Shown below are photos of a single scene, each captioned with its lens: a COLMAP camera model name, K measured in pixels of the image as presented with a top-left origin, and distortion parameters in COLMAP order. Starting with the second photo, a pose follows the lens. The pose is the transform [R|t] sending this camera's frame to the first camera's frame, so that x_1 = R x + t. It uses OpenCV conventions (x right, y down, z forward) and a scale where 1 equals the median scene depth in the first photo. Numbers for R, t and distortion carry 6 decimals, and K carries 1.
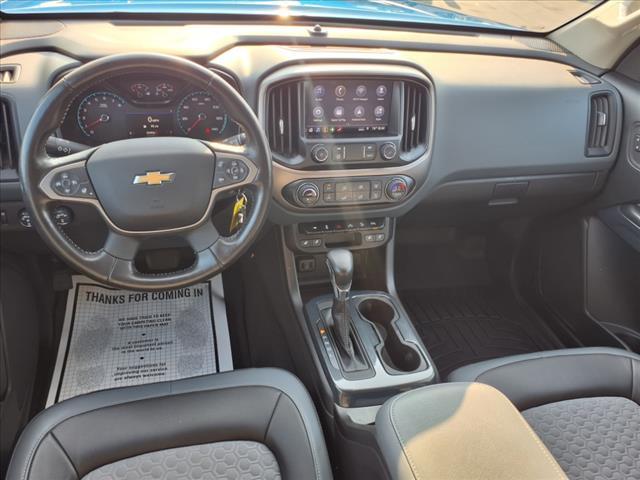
lens RADIAL K [[516.5, 0, 320.3], [0, 516.5, 242.4], [0, 0, 1]] dist [0.084799, -0.128344]
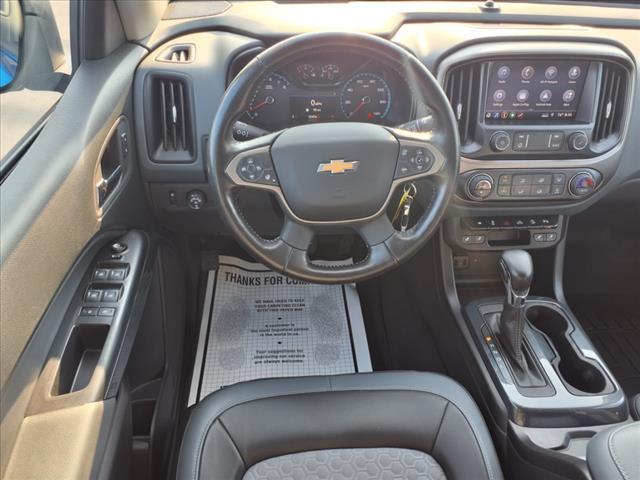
lens RADIAL K [[514.2, 0, 320.0], [0, 514.2, 240.0], [0, 0, 1]] dist [0.066310, -0.104022]
pose [[0.985731, 0.057671, -0.158143, -0.156495], [-0.053005, 0.998030, 0.033570, -0.015473], [0.159768, -0.024708, 0.986845, 0.056953]]
